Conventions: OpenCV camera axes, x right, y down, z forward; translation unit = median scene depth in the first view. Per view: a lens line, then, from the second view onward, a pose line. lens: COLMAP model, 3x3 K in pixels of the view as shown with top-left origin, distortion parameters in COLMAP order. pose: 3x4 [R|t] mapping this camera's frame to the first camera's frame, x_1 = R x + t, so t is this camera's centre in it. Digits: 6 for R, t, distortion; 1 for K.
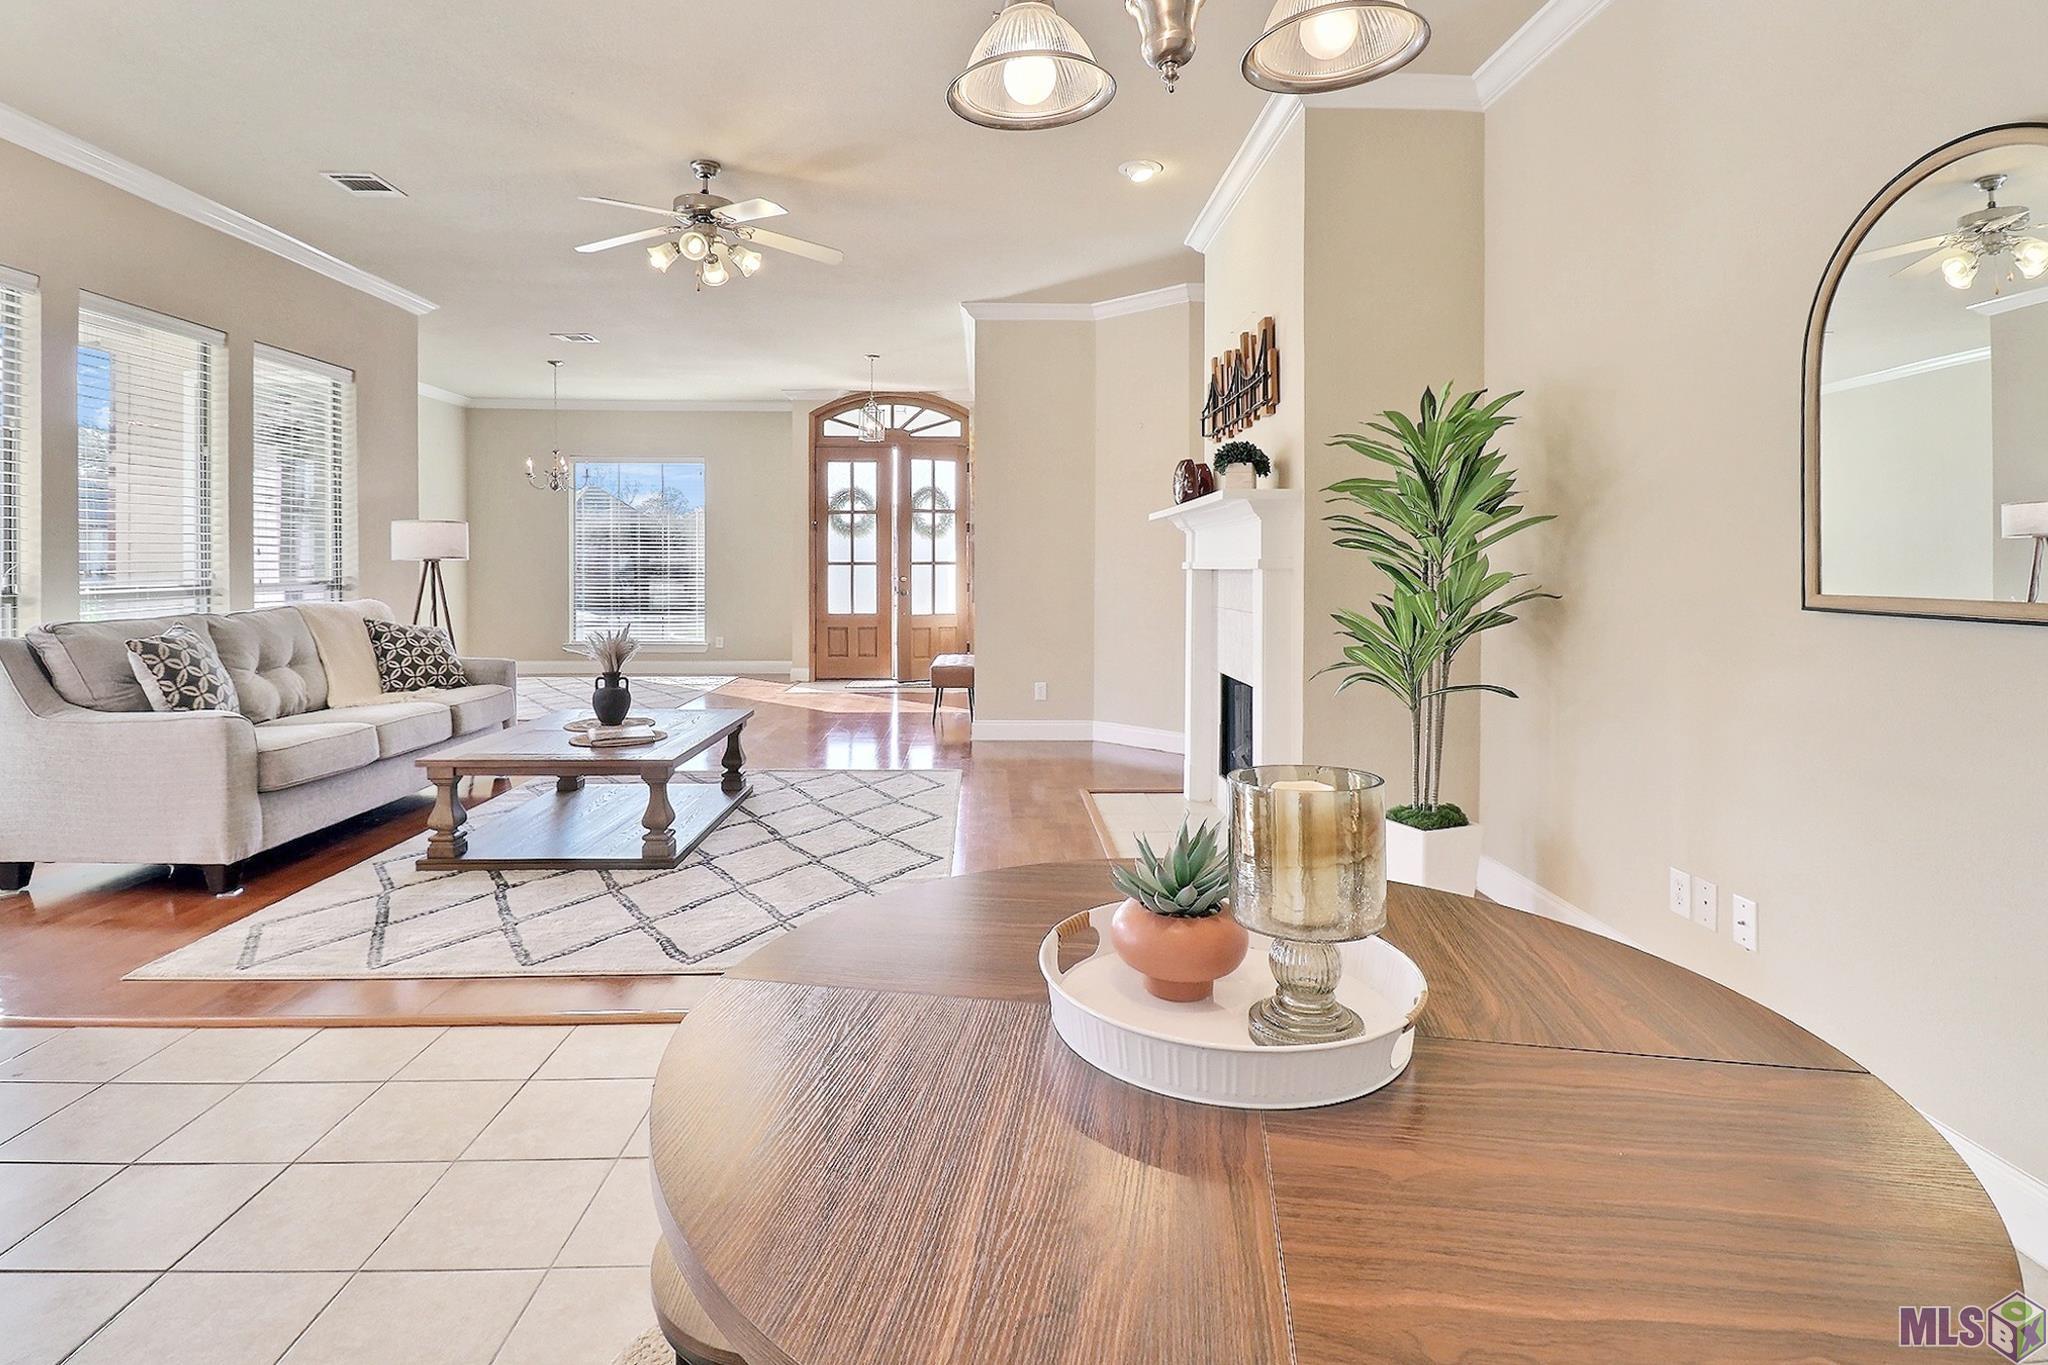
lens RADIAL K [[997.6, 0, 1024.4], [0, 997.6, 570.5], [0, 0, 1]] dist [-0.083384, -0.000045]
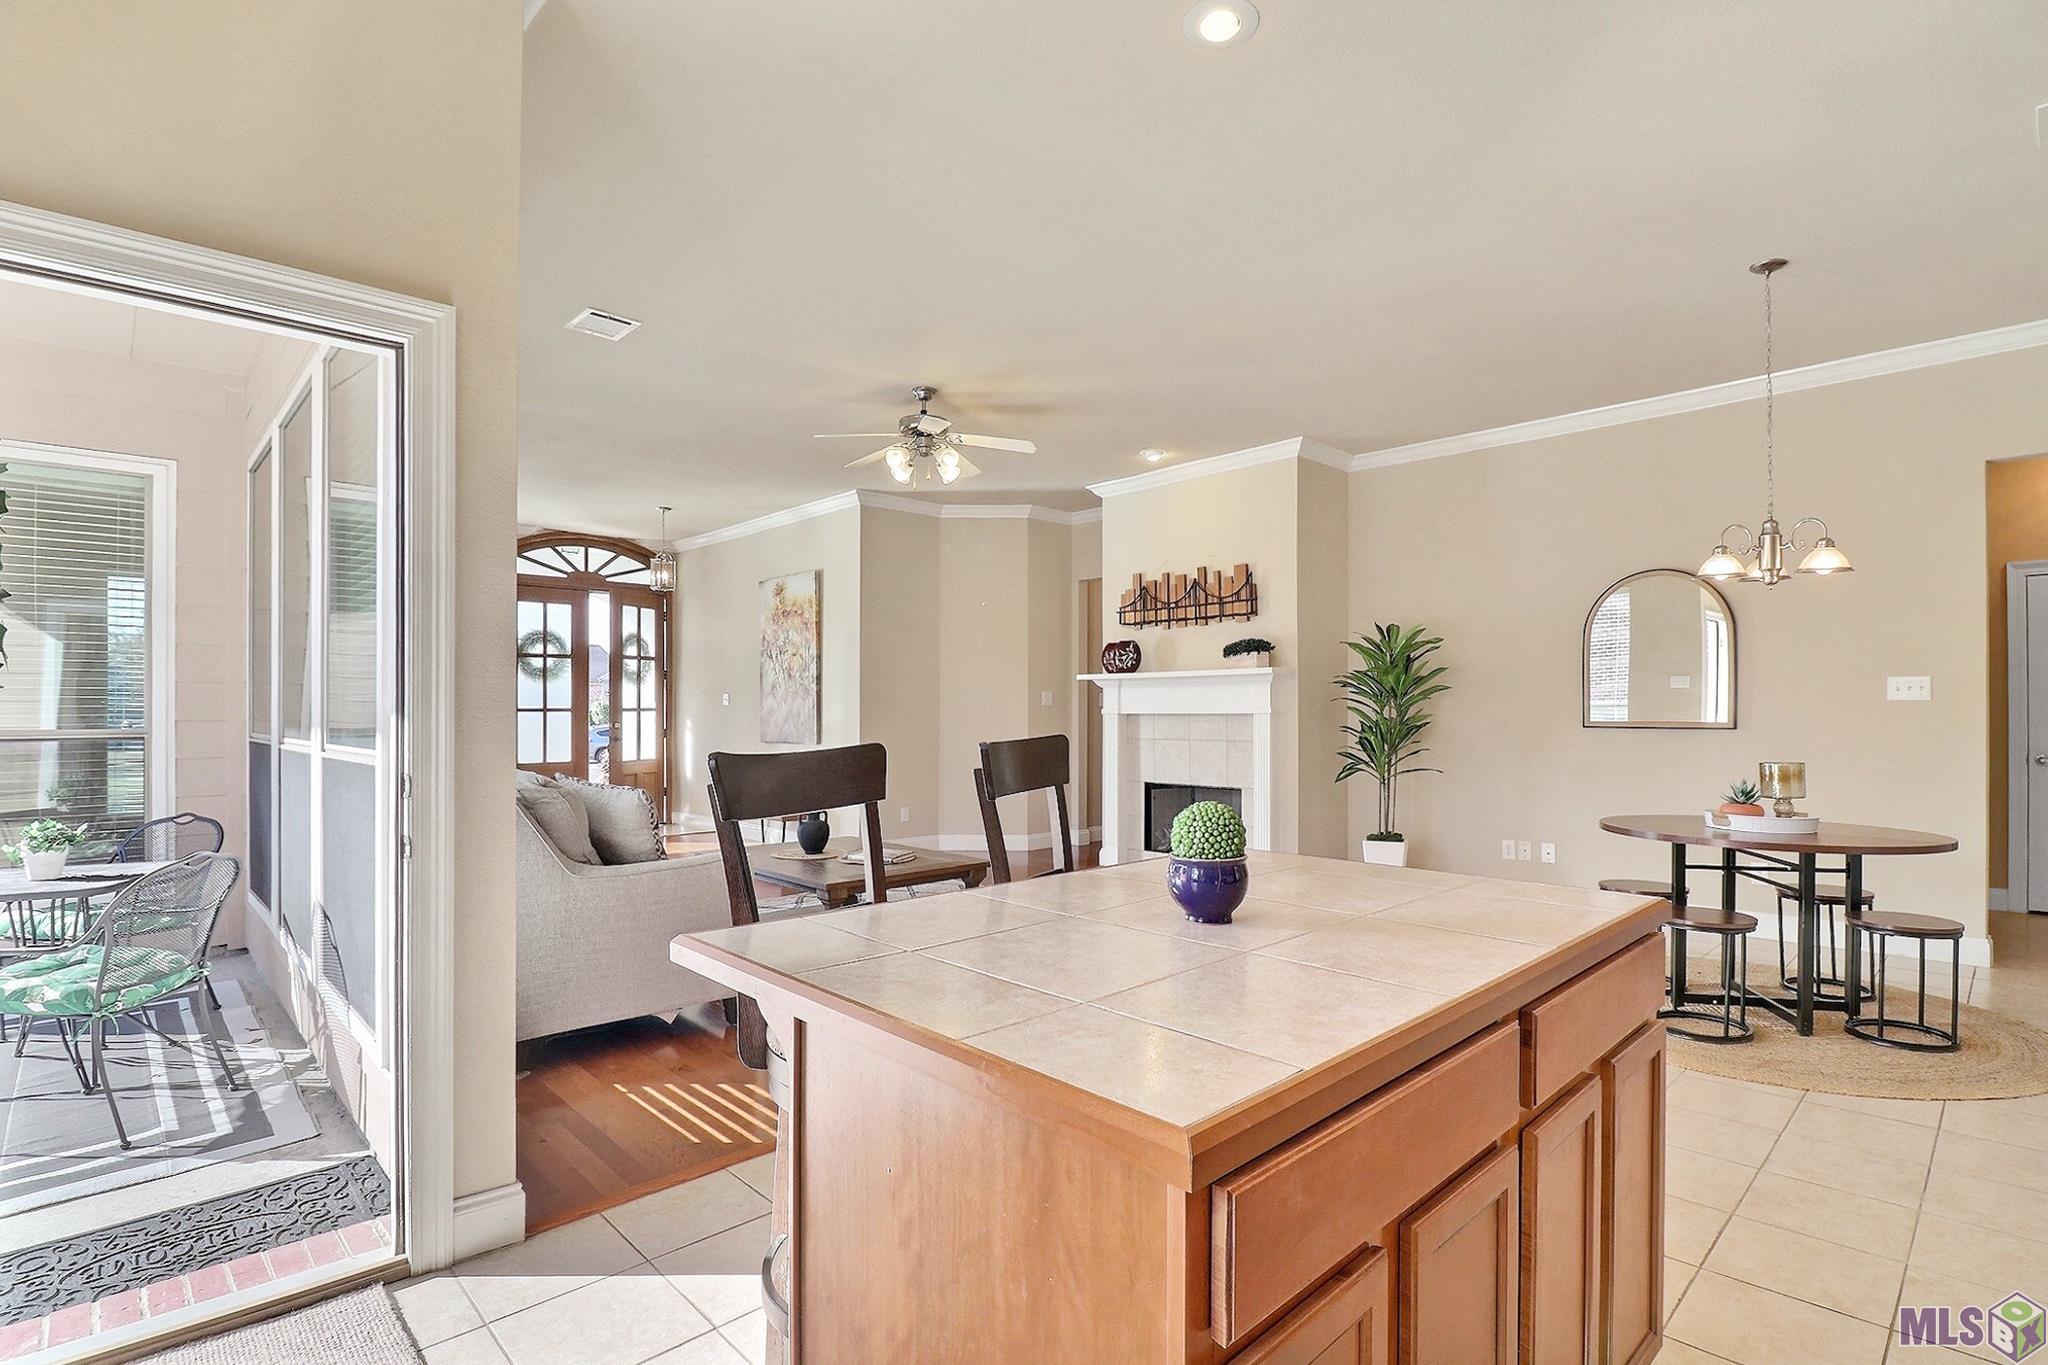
lens RADIAL K [[979.8, 0, 1022.8], [0, 979.8, 694.7], [0, 0, 1]] dist [-0.010470, -0.000033]
pose [[0.745587, 0.006598, 0.666376, -0.455811], [0.006152, 0.999840, -0.016783, -0.002874], [-0.666380, 0.016613, 0.745427, -0.002202]]
